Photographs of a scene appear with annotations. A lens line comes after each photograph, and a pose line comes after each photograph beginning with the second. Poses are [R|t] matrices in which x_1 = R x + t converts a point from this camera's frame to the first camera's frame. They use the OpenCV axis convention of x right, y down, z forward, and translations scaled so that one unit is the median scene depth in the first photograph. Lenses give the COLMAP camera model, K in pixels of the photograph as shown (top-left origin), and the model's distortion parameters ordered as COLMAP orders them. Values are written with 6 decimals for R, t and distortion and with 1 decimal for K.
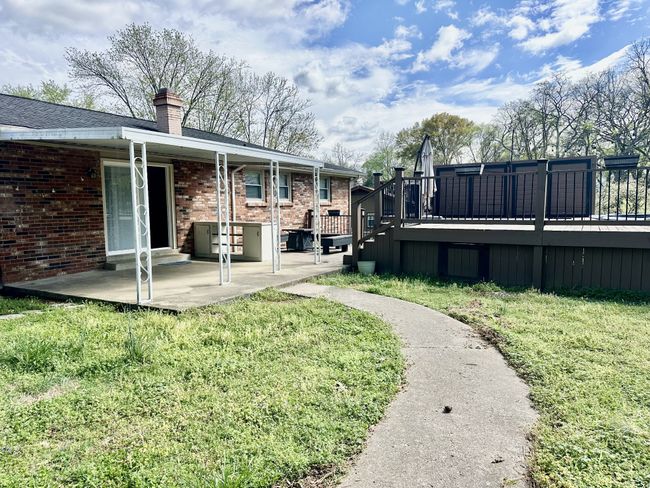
lens RADIAL K [[449.3, 0, 322.1], [0, 449.3, 245.3], [0, 0, 1]] dist [0.012752, -0.030435]
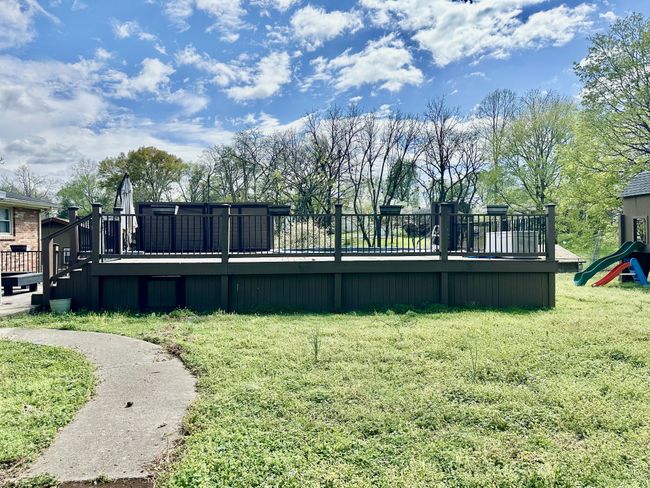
lens RADIAL K [[449.3, 0, 335.2], [0, 449.3, 258.0], [0, 0, 1]] dist [0.012752, -0.030435]
pose [[0.801605, -0.016633, 0.597623, -0.002234], [0.045198, 0.998438, -0.032836, 0.005155], [-0.596144, 0.053333, 0.801105, -0.106645]]
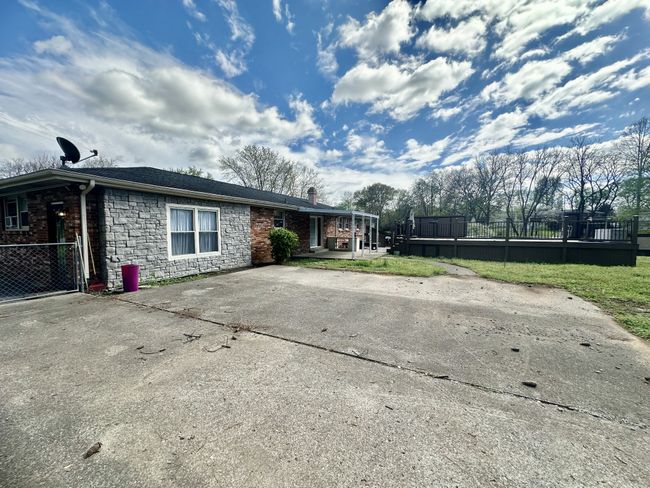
lens RADIAL K [[273.4, 0, 312.5], [0, 273.4, 242.3], [0, 0, 1]] dist [-0.013332, 0.000342]
pose [[0.997318, 0.010096, 0.072494, -0.499765], [-0.006950, 0.999028, -0.043525, 0.052041], [-0.072863, 0.042905, 0.996419, -0.640731]]
